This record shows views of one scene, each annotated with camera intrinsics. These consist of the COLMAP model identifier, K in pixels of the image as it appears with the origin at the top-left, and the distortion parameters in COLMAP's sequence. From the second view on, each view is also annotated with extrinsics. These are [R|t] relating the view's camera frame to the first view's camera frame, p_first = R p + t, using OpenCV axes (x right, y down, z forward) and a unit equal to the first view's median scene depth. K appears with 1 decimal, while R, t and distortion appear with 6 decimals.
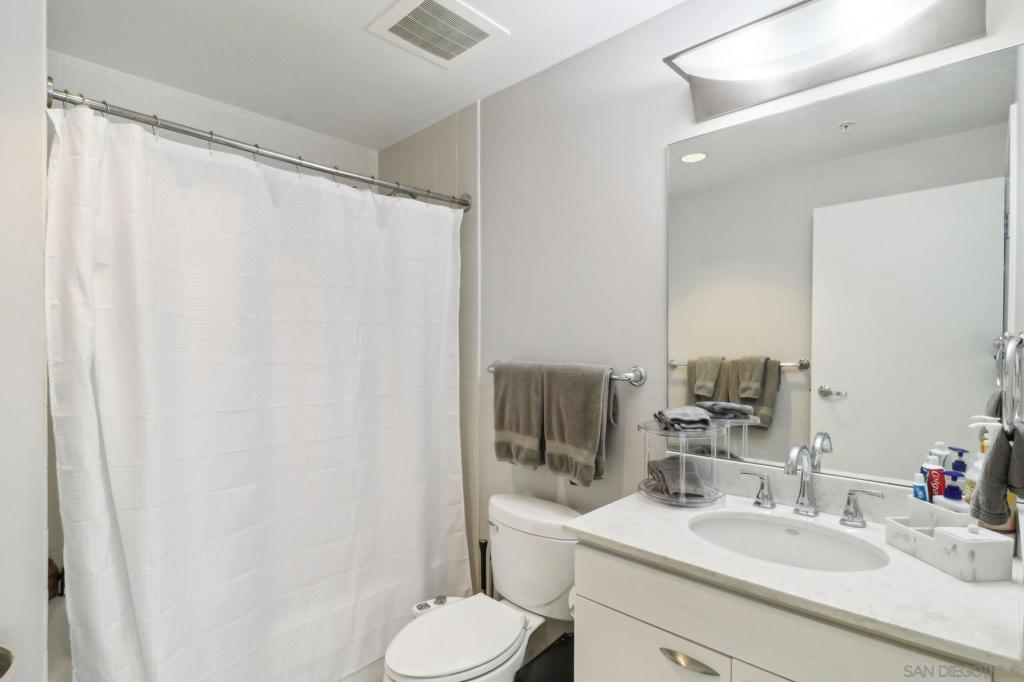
lens RADIAL K [[478.2, 0, 508.8], [0, 478.2, 335.4], [0, 0, 1]] dist [0.000225, 0.000125]
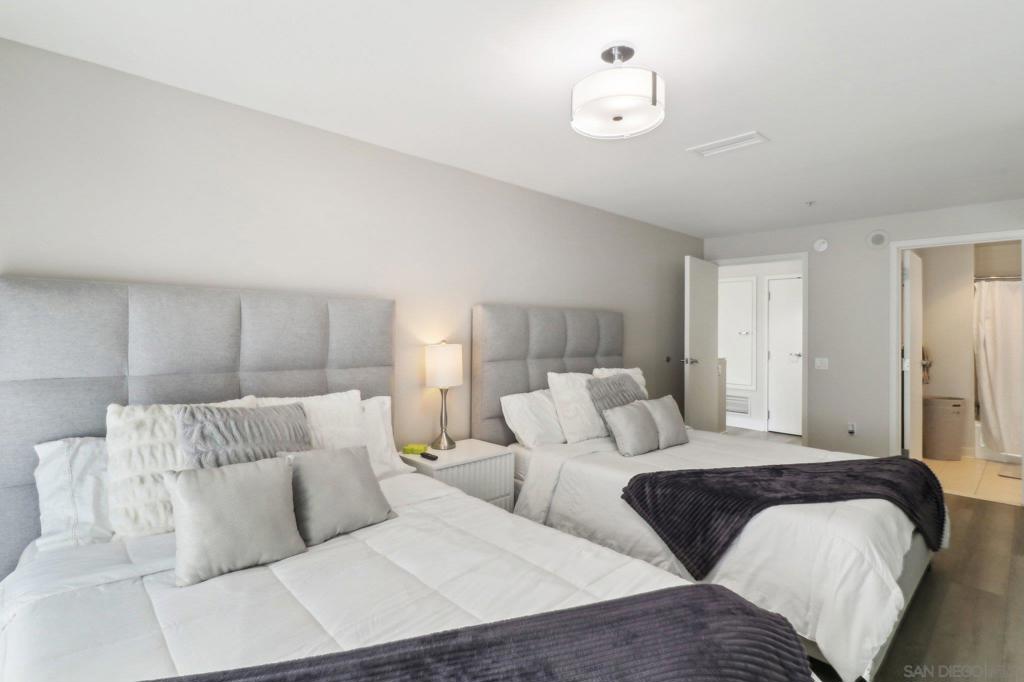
lens RADIAL K [[478.2, 0, 508.8], [0, 478.2, 335.4], [0, 0, 1]] dist [0.000225, 0.000125]
pose [[0.032218, -0.000668, -0.999481, 3.176308], [-0.008241, 0.999966, -0.000934, 0.039317], [0.999447, 0.008267, 0.032211, -3.295220]]
